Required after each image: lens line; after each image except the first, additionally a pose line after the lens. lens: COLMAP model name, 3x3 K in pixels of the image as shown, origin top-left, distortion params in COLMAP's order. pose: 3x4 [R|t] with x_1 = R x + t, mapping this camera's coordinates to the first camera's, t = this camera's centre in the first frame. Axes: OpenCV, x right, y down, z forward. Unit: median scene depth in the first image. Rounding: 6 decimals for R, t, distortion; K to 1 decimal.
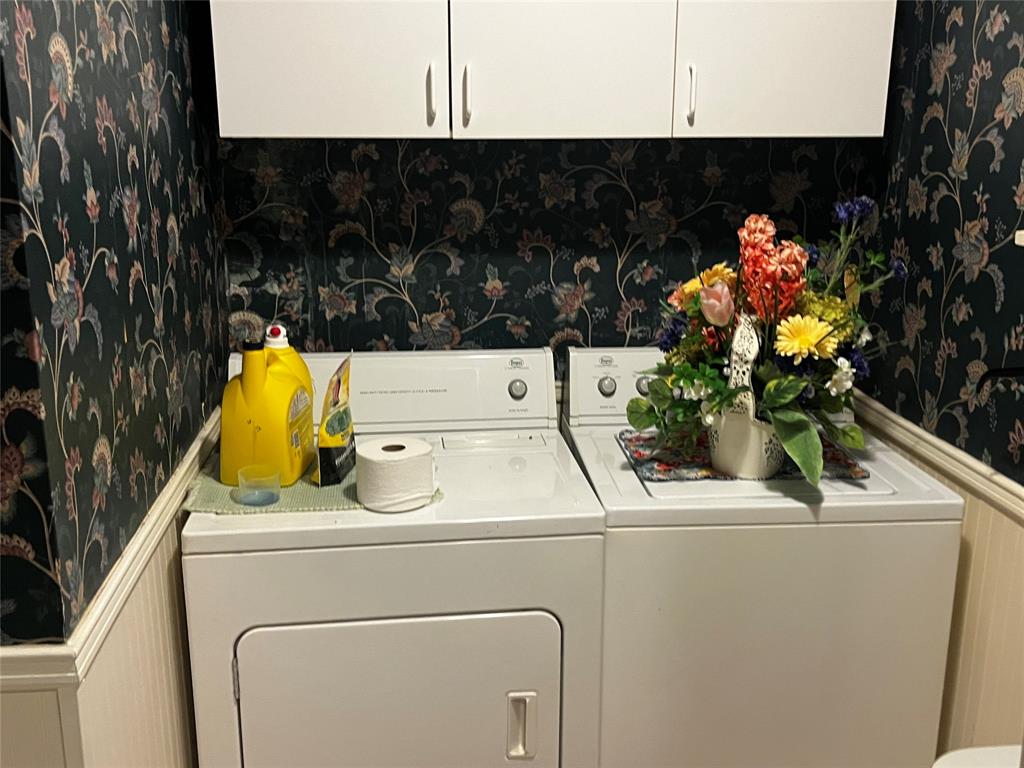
lens RADIAL K [[992.8, 0, 512.7], [0, 992.8, 383.6], [0, 0, 1]] dist [0.030428, 0.000000]
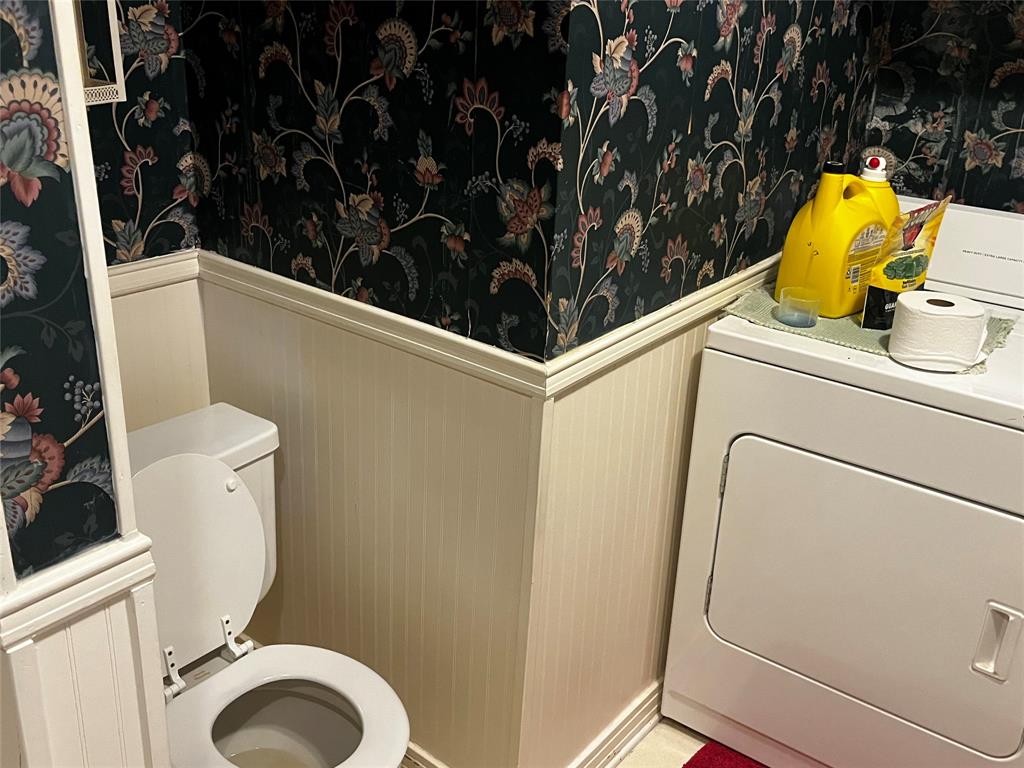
lens RADIAL K [[992.8, 0, 517.8], [0, 992.8, 379.5], [0, 0, 1]] dist [0.030428, 0.000000]
pose [[0.727895, 0.289216, -0.621710, 0.184610], [-0.209371, 0.957138, 0.200125, 0.029502], [0.652941, -0.015502, 0.757250, 0.046517]]
